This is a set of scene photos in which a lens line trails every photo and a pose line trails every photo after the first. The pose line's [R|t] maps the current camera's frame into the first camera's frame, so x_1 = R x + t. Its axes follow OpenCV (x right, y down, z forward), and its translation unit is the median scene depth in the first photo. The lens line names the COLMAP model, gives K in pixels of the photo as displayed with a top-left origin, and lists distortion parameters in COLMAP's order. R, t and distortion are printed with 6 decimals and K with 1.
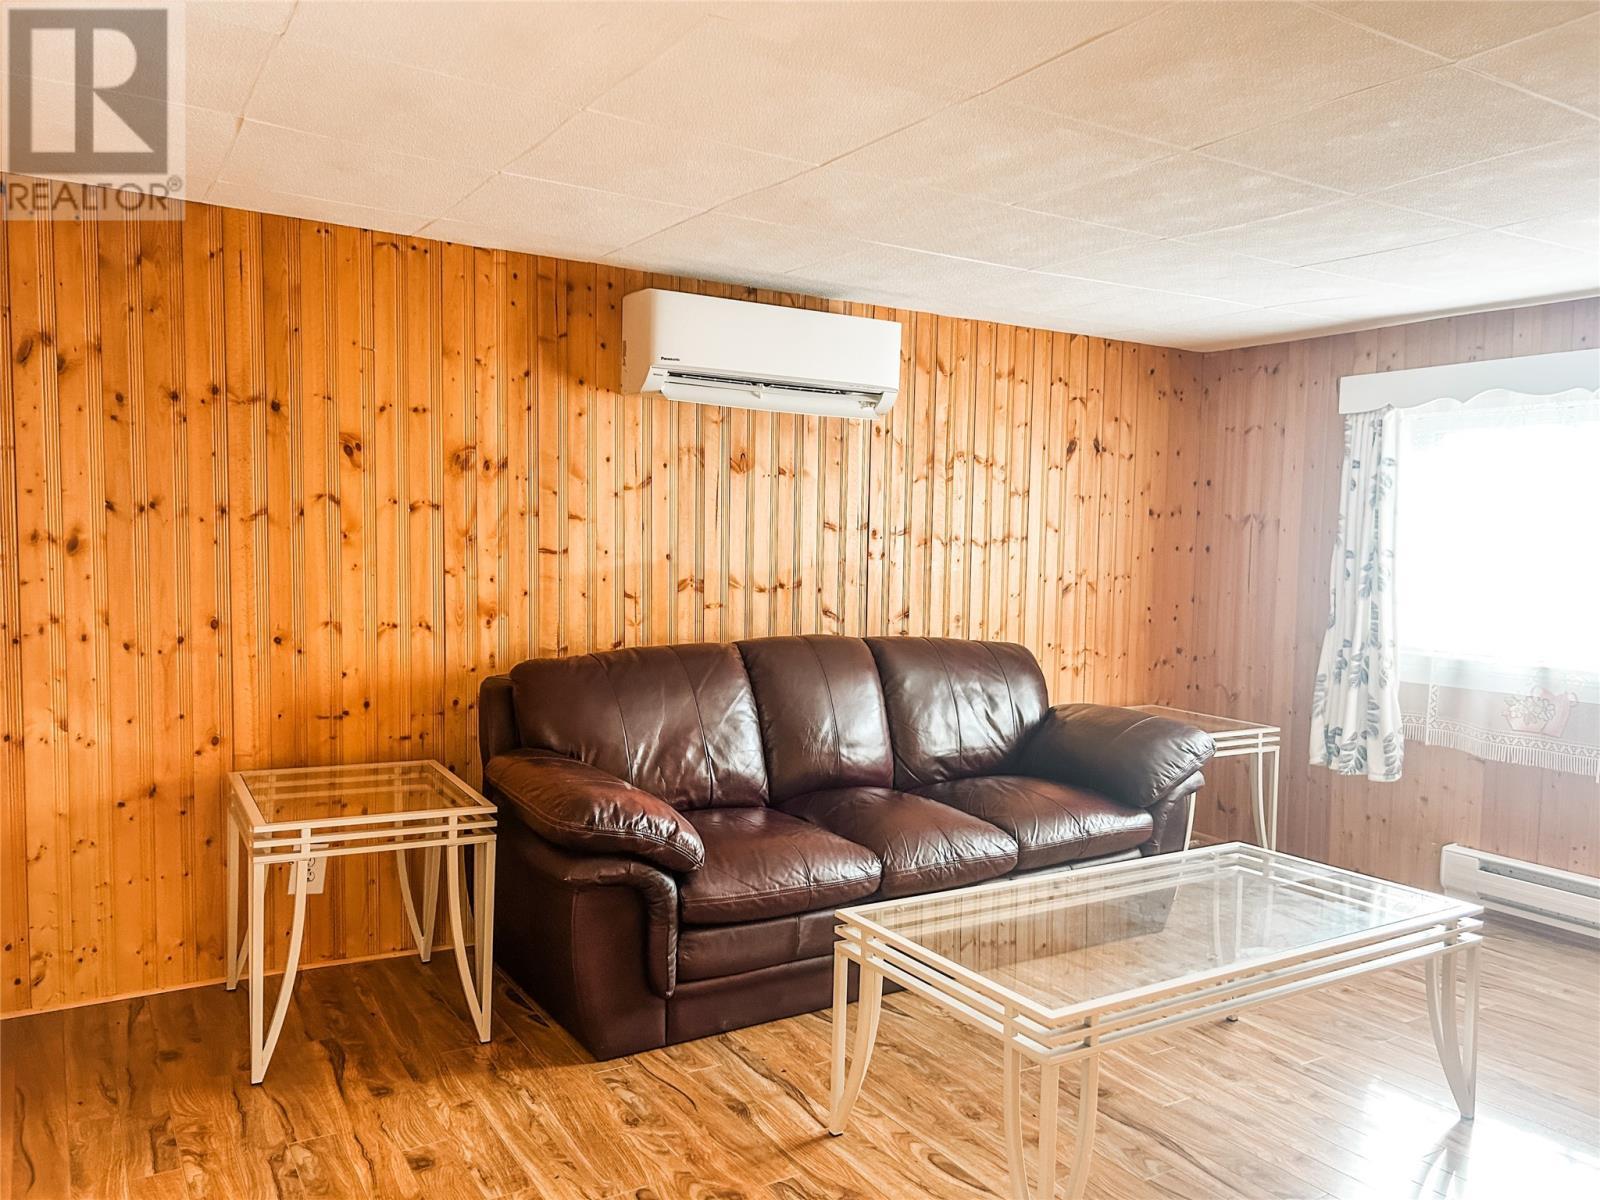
lens RADIAL K [[1200.5, 0, 803.1], [0, 1200.5, 612.5], [0, 0, 1]] dist [0.039468, -0.036968]
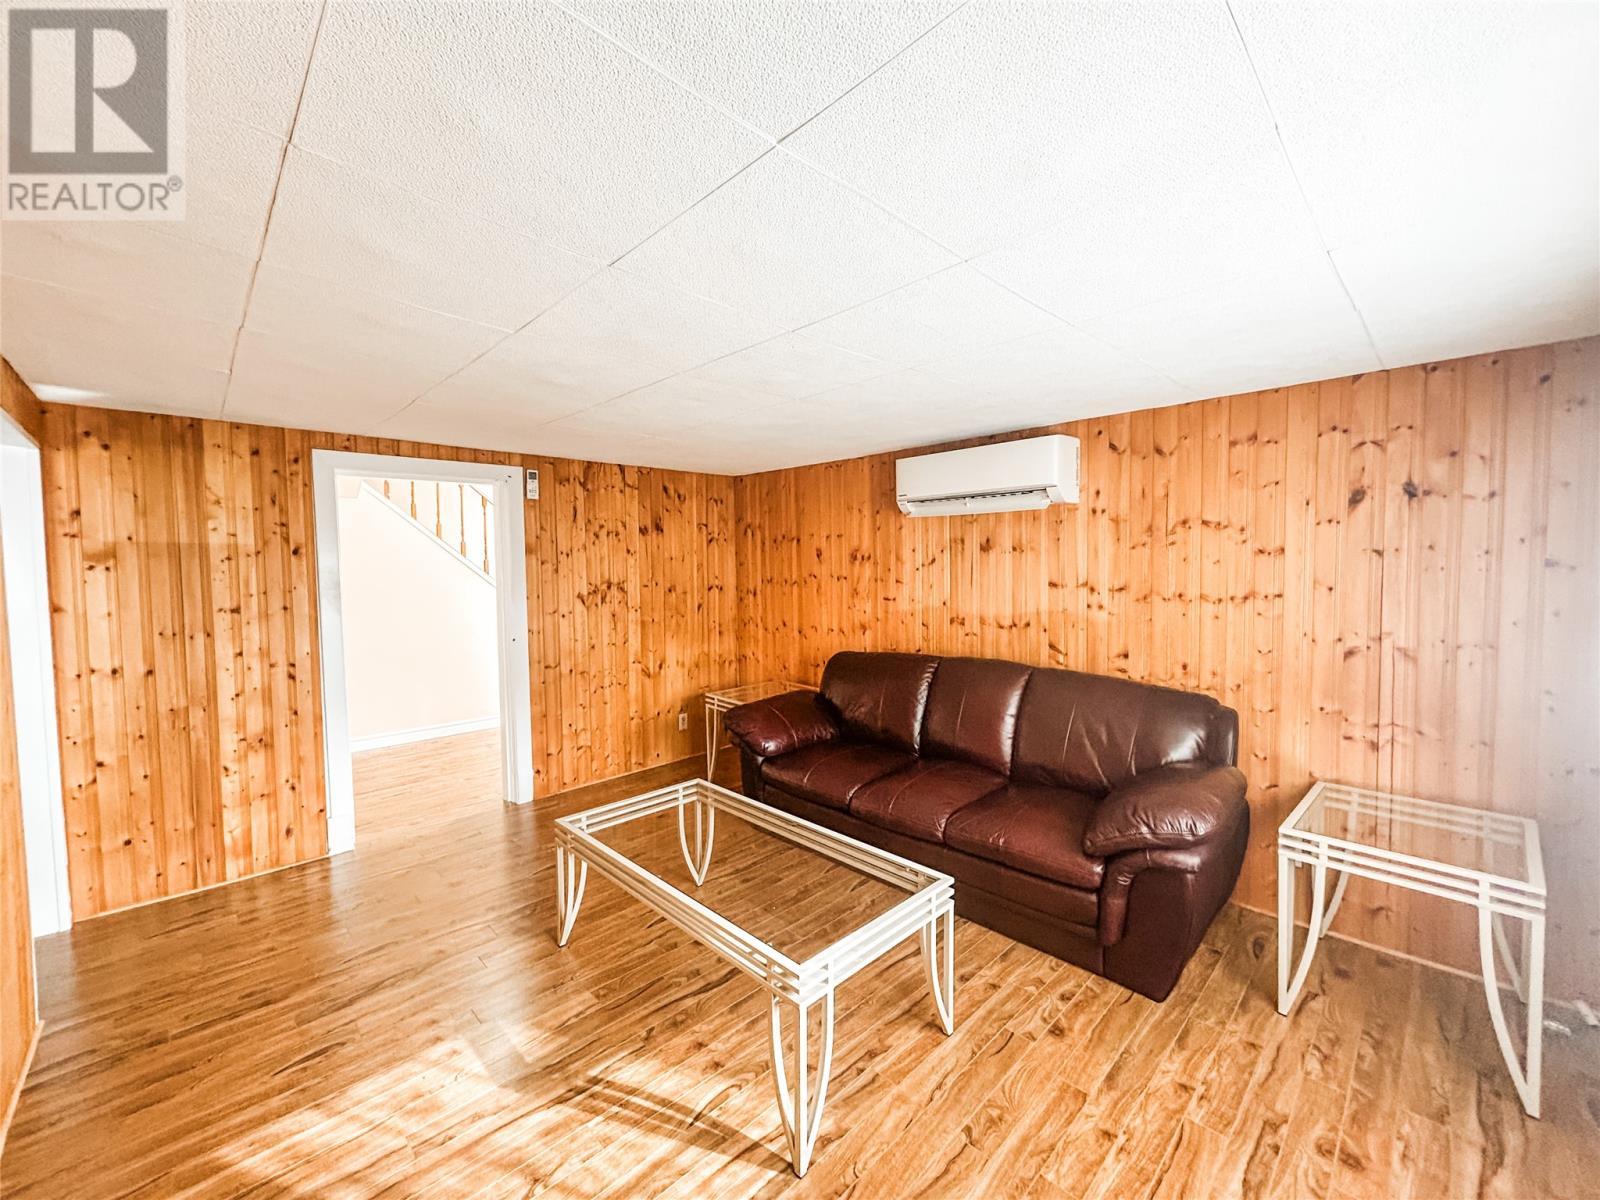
lens RADIAL K [[638.3, 0, 802.3], [0, 638.3, 595.8], [0, 0, 1]] dist [-0.001055, 0.000219]
pose [[0.220171, 0.012418, -0.975382, 0.713781], [-0.062892, 0.998019, -0.001490, -0.042097], [0.973432, 0.061672, 0.220516, 0.577336]]
